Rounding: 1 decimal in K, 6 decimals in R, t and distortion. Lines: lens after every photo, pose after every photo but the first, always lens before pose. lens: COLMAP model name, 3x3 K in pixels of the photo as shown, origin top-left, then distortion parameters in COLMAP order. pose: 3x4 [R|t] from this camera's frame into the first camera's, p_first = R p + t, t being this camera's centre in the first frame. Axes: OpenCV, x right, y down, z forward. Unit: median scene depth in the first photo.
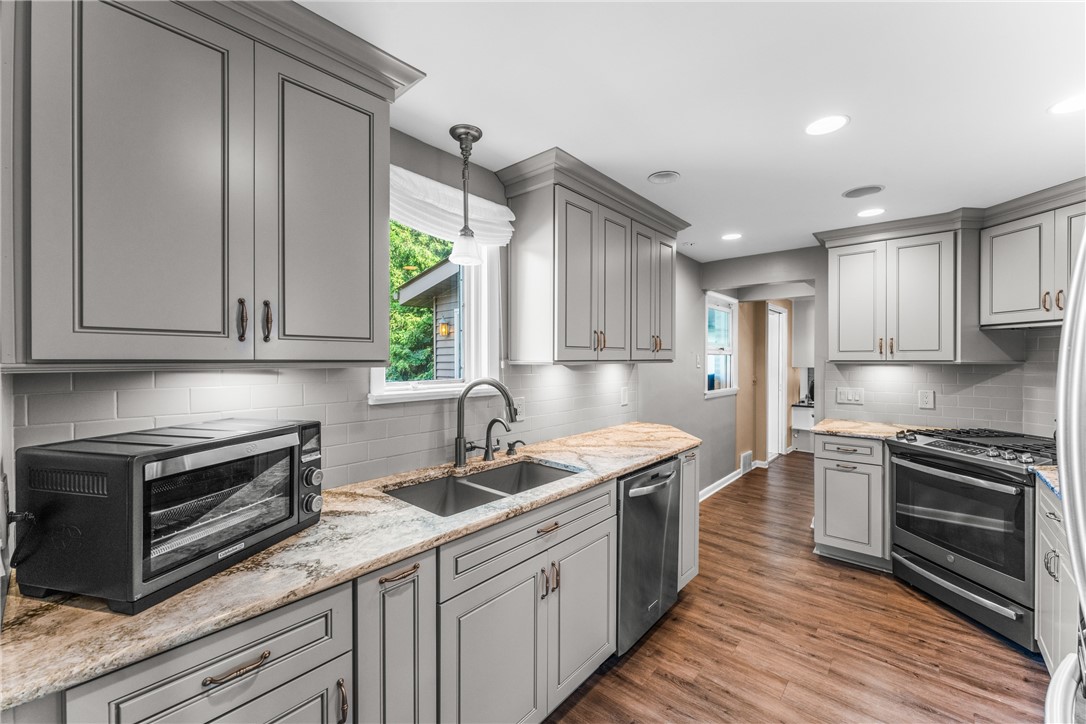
lens RADIAL K [[435.2, 0, 544.2], [0, 435.2, 360.7], [0, 0, 1]] dist [0.000883, -0.000201]
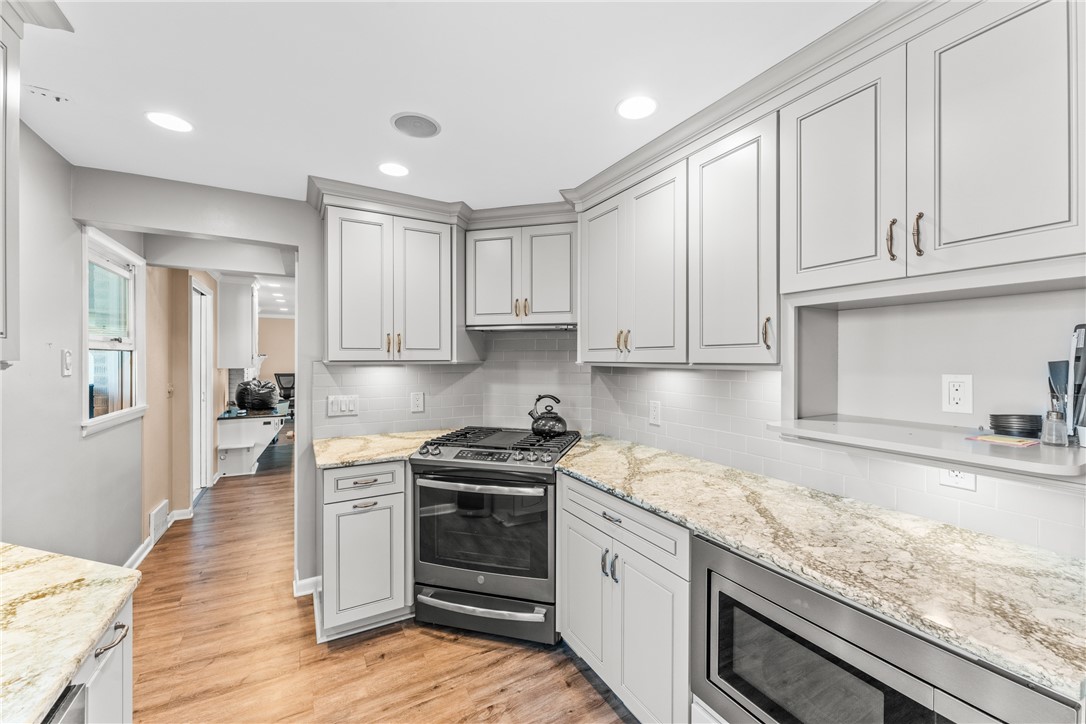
lens RADIAL K [[435.2, 0, 545.0], [0, 435.2, 359.5], [0, 0, 1]] dist [0.000883, -0.000201]
pose [[0.336033, -0.004556, 0.941839, 0.108657], [0.001546, 0.999990, 0.004286, -0.005959], [-0.941849, 0.000016, 0.336036, 0.484805]]
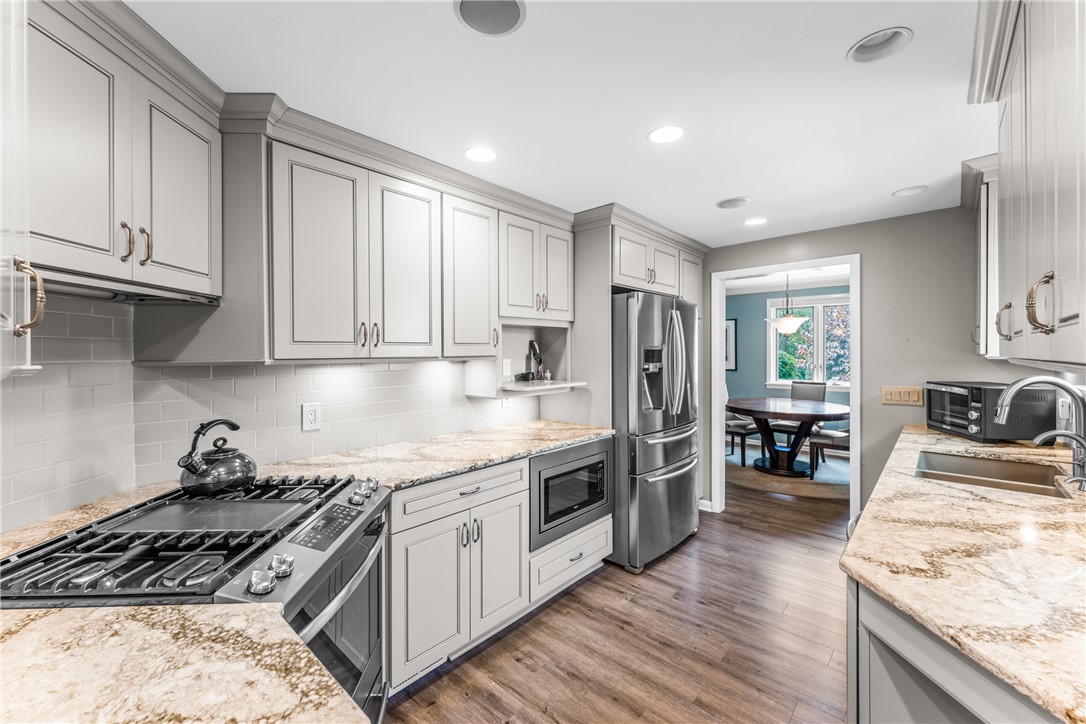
lens RADIAL K [[435.2, 0, 541.3], [0, 435.2, 355.4], [0, 0, 1]] dist [0.000883, -0.000201]
pose [[-0.999613, 0.001437, 0.027796, 0.586578], [0.001763, 0.999930, 0.011726, -0.009012], [-0.027777, 0.011770, -0.999545, 1.310661]]
